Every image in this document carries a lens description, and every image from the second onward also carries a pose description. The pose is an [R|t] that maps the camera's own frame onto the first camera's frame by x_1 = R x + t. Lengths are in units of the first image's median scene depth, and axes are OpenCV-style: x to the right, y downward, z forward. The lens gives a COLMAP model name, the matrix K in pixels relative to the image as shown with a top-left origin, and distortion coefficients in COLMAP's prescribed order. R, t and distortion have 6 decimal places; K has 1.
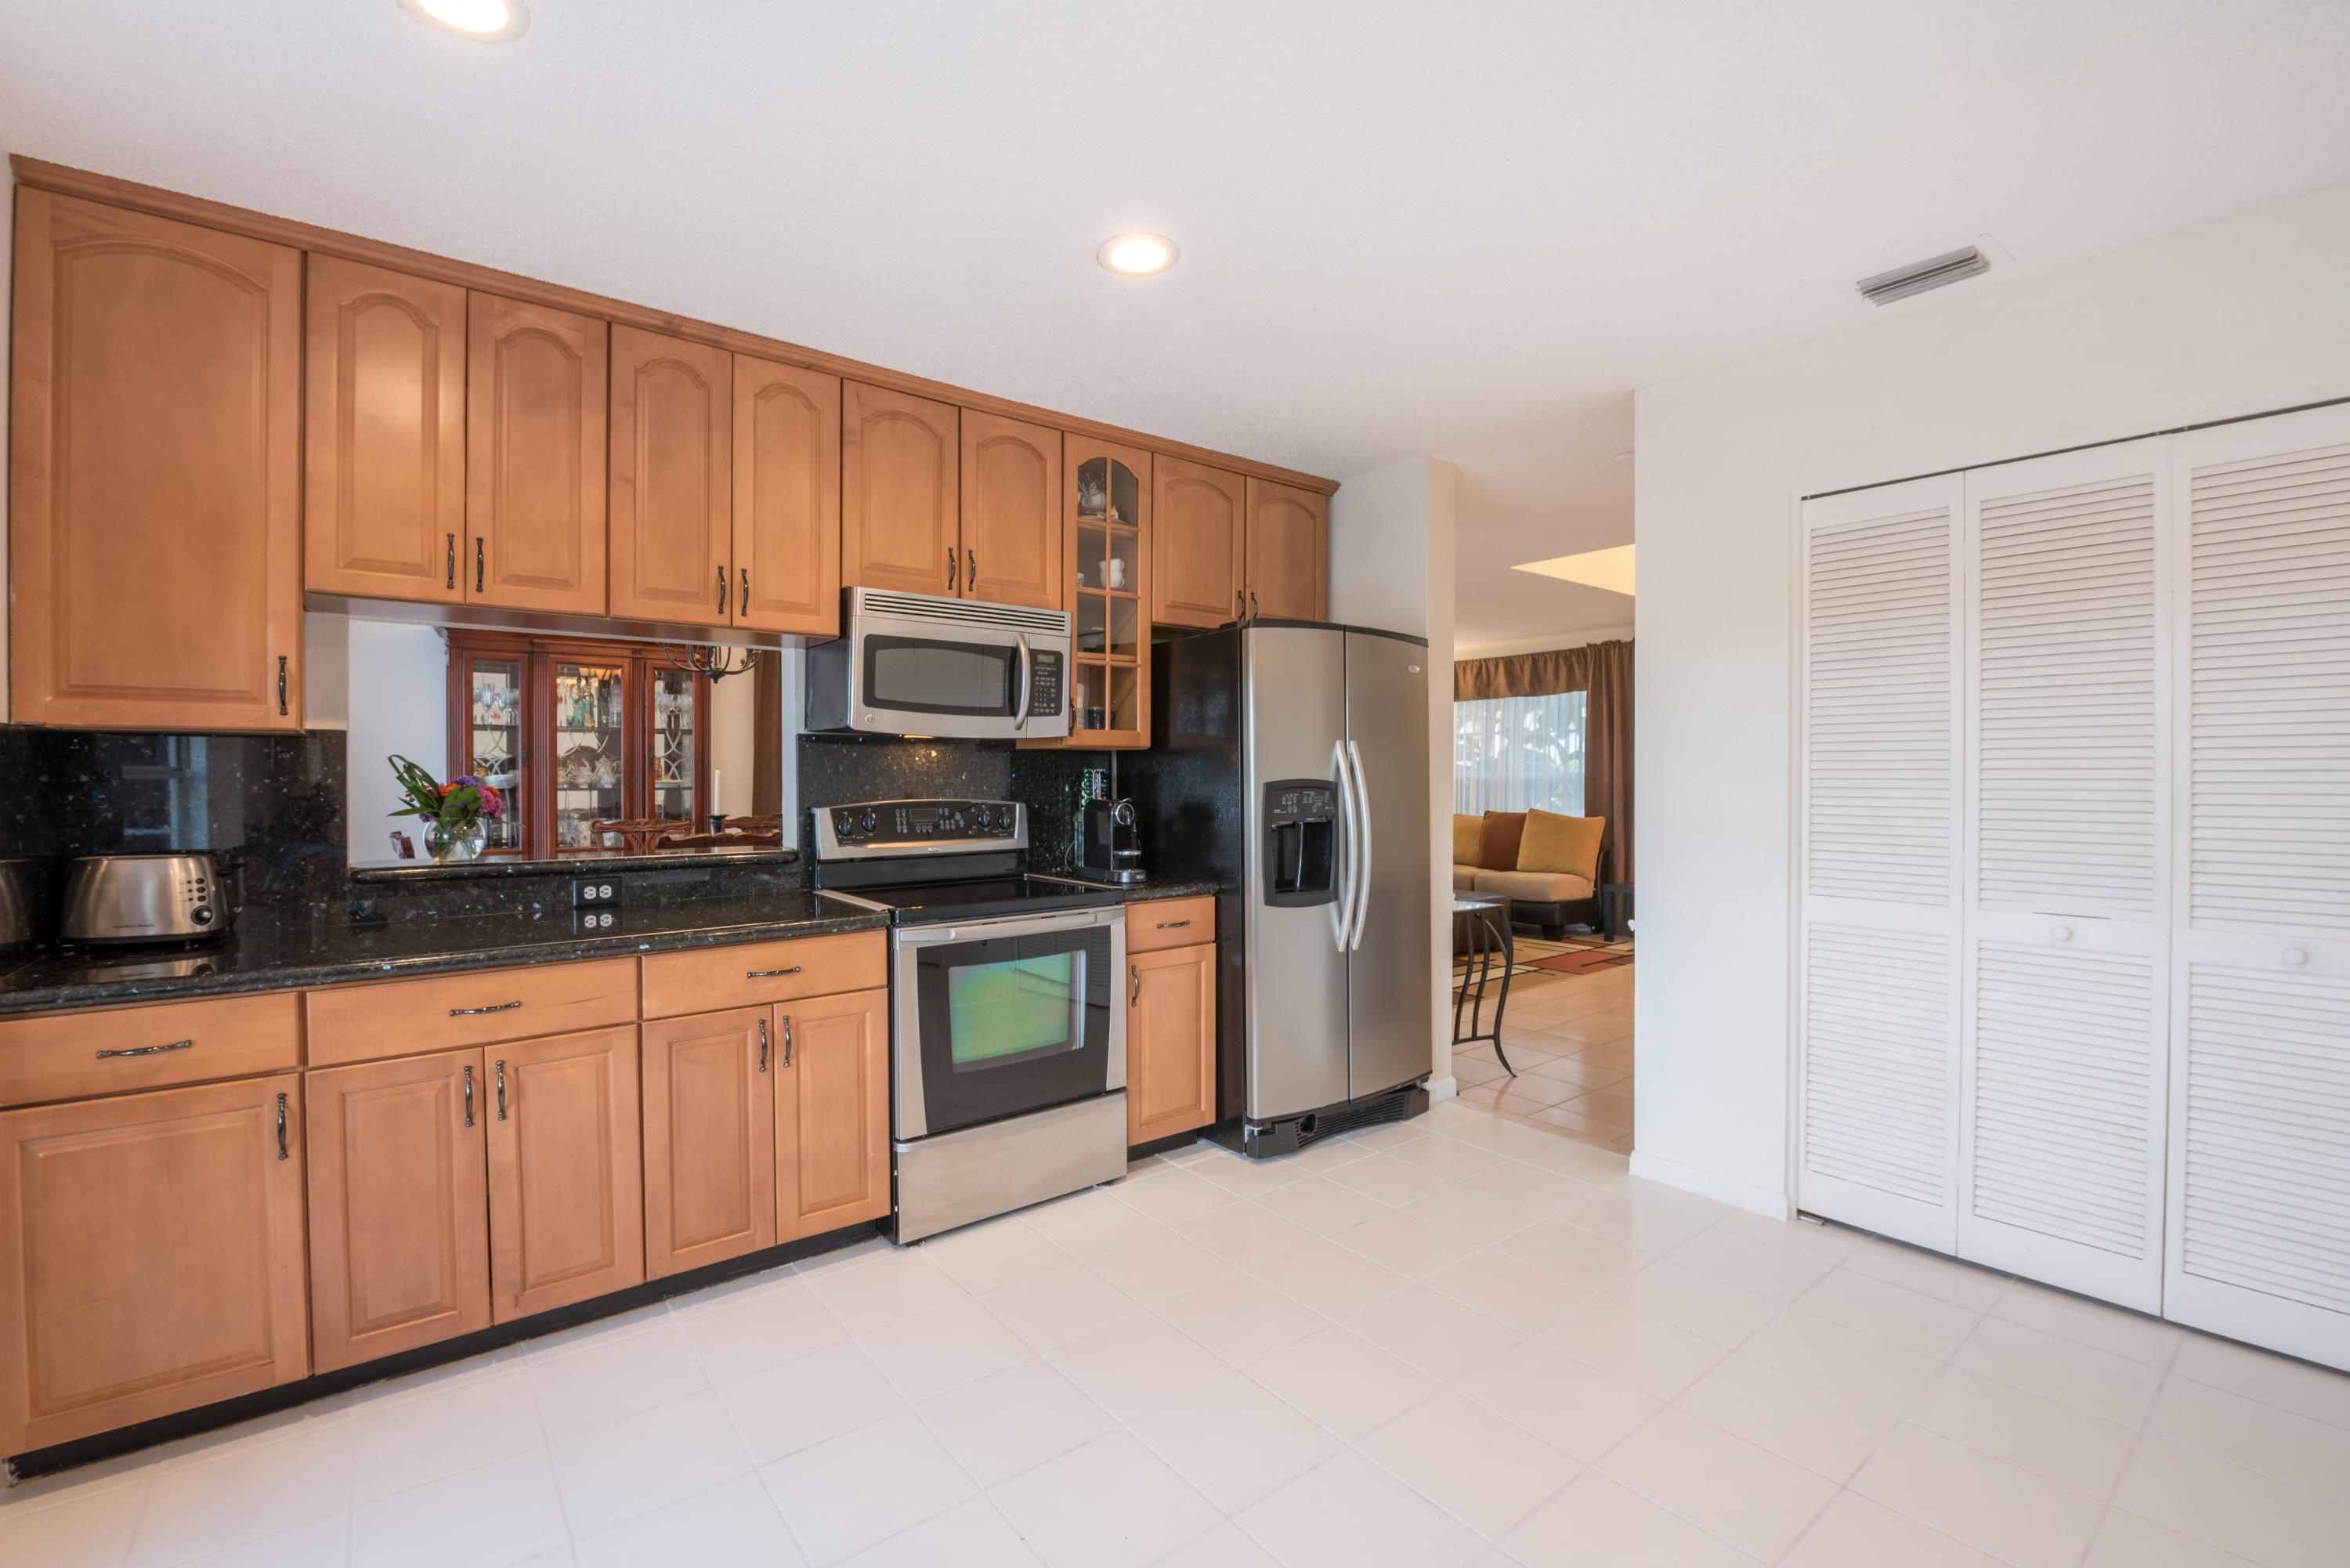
lens RADIAL K [[1035.8, 0, 1165.0], [0, 1035.8, 774.7], [0, 0, 1]] dist [-0.022695, -0.000779]
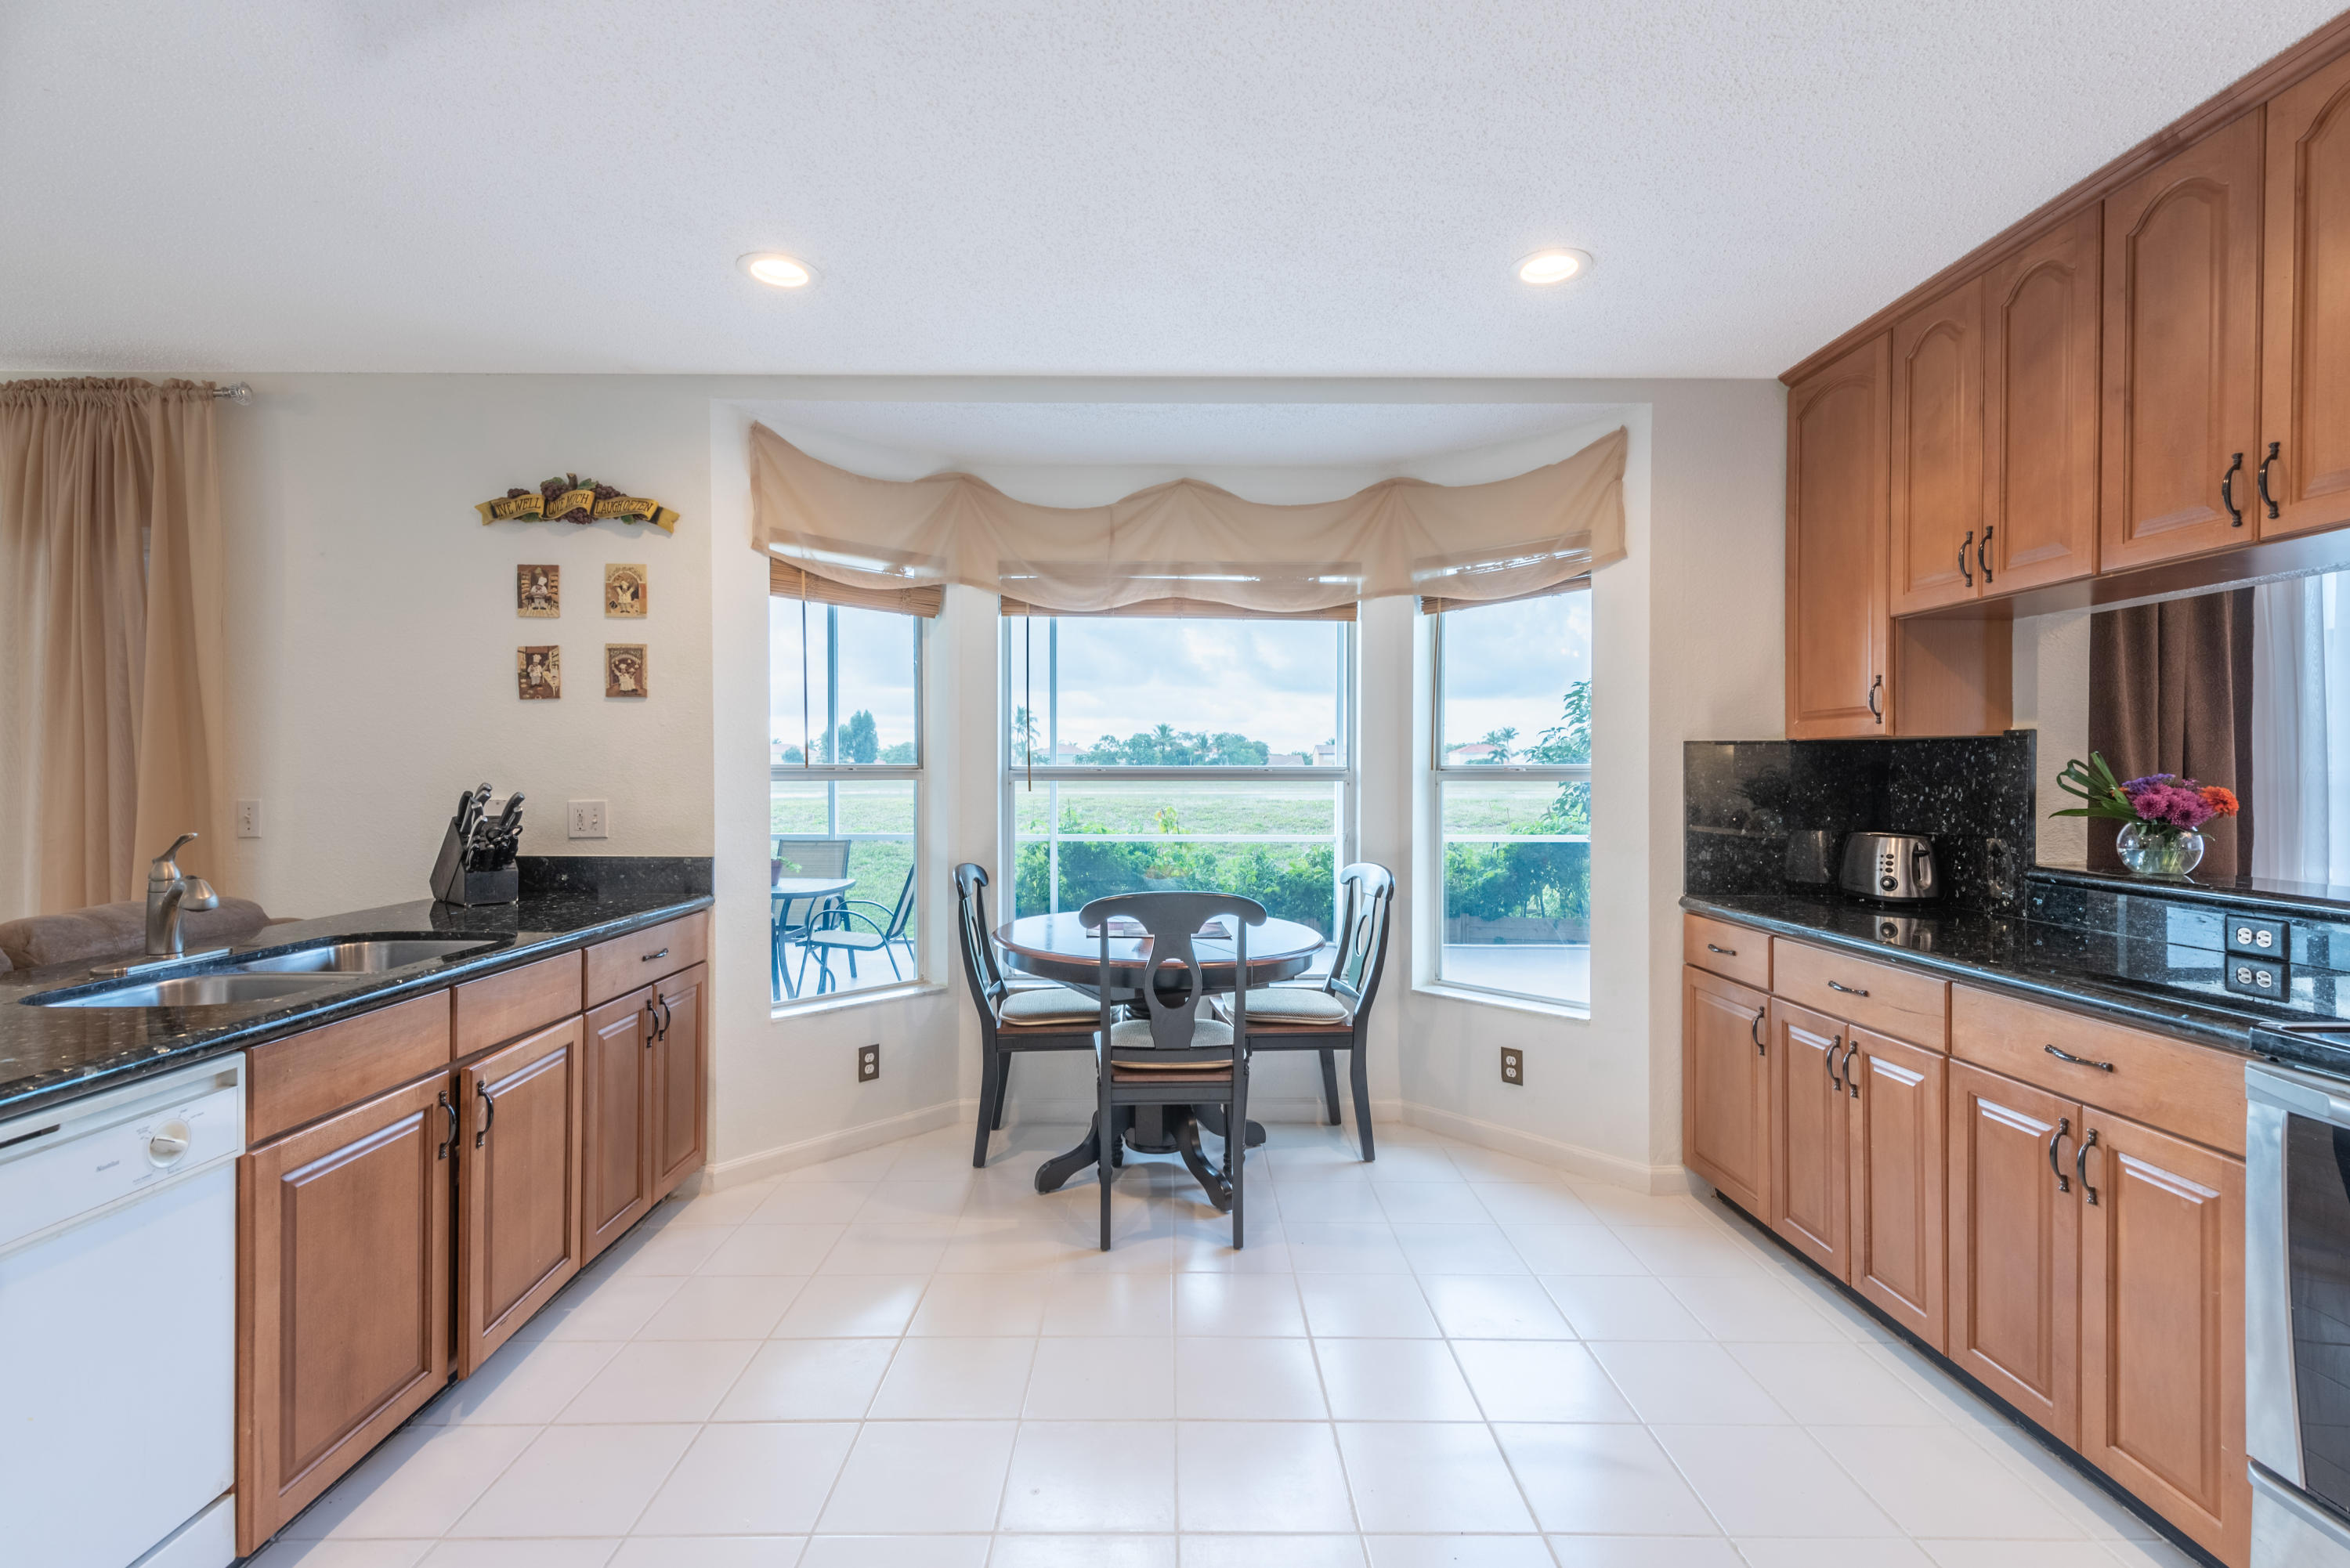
lens RADIAL K [[1050.5, 0, 1171.0], [0, 1050.5, 783.6], [0, 0, 1]] dist [0.018263, -0.004959]
pose [[-0.619254, 0.007214, -0.785157, 0.480424], [-0.004391, 0.999910, 0.012651, 0.001060], [0.785178, 0.011282, -0.619167, 0.825966]]
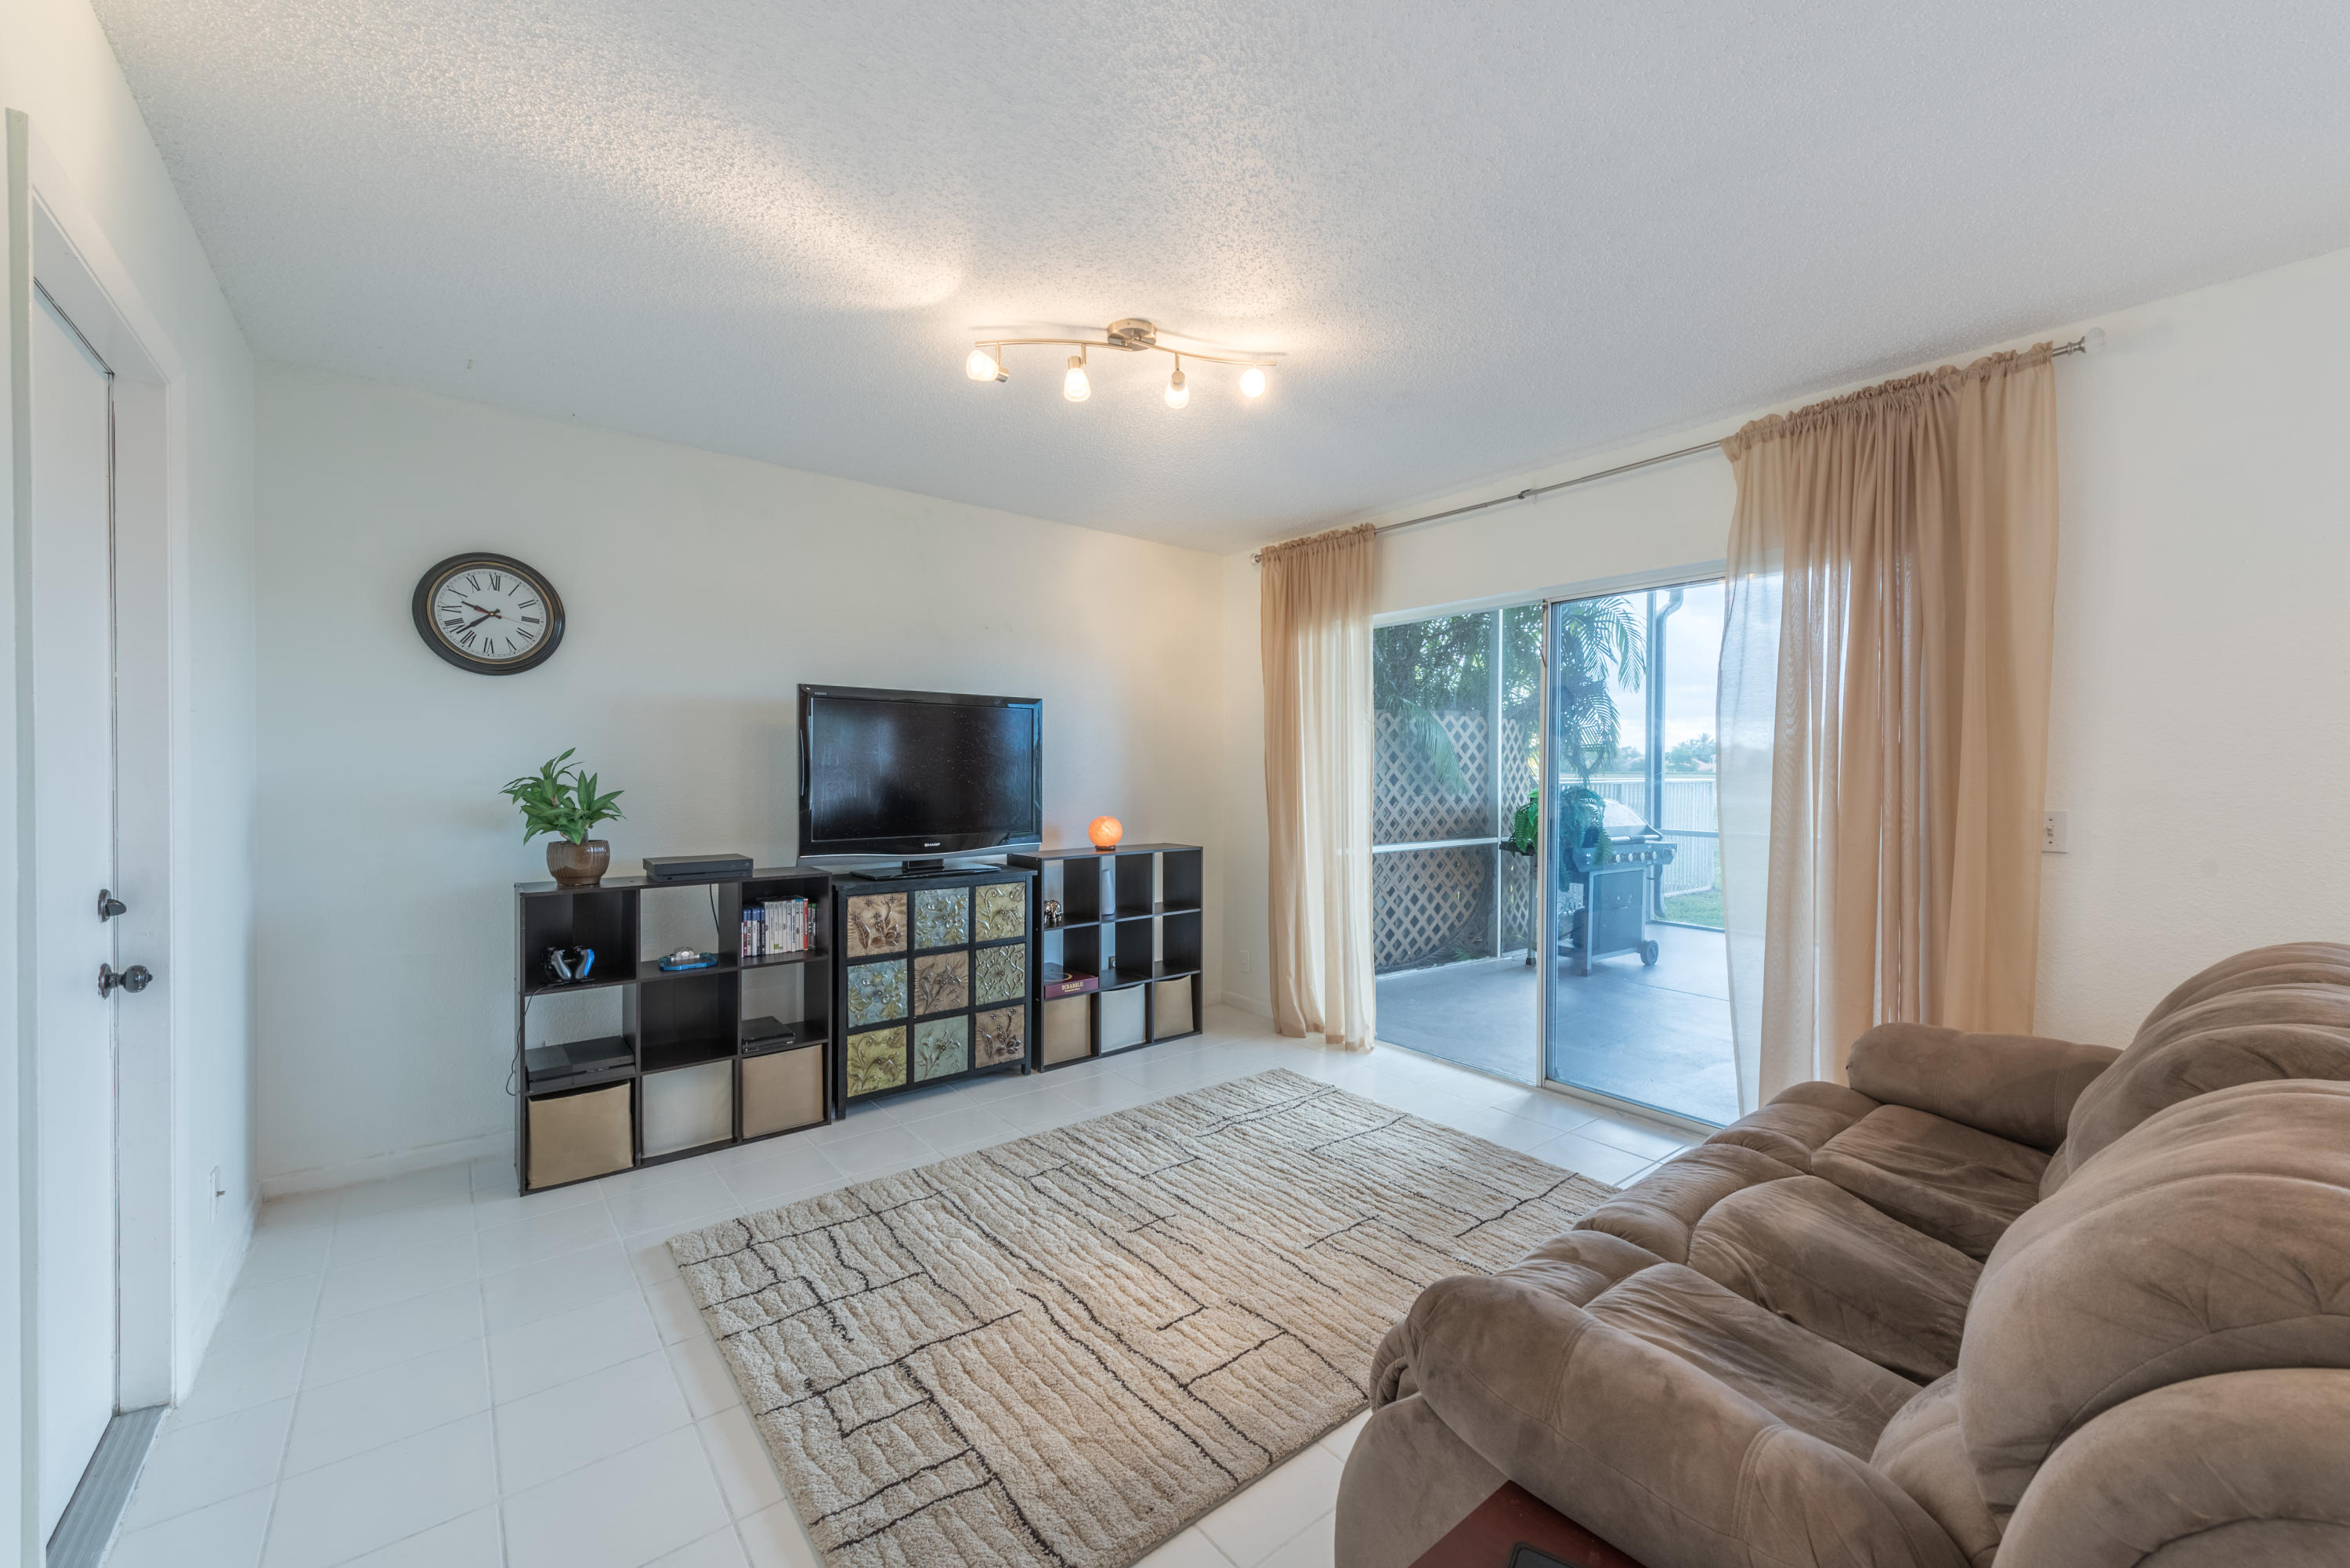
lens RADIAL K [[915.9, 0, 1180.4], [0, 915.9, 787.0], [0, 0, 1]] dist [0.009842, -0.000219]
pose [[-0.999982, -0.005832, -0.001559, 0.996773], [-0.005862, 0.999793, 0.019499, 0.003712], [0.001445, 0.019508, -0.999809, 0.261006]]
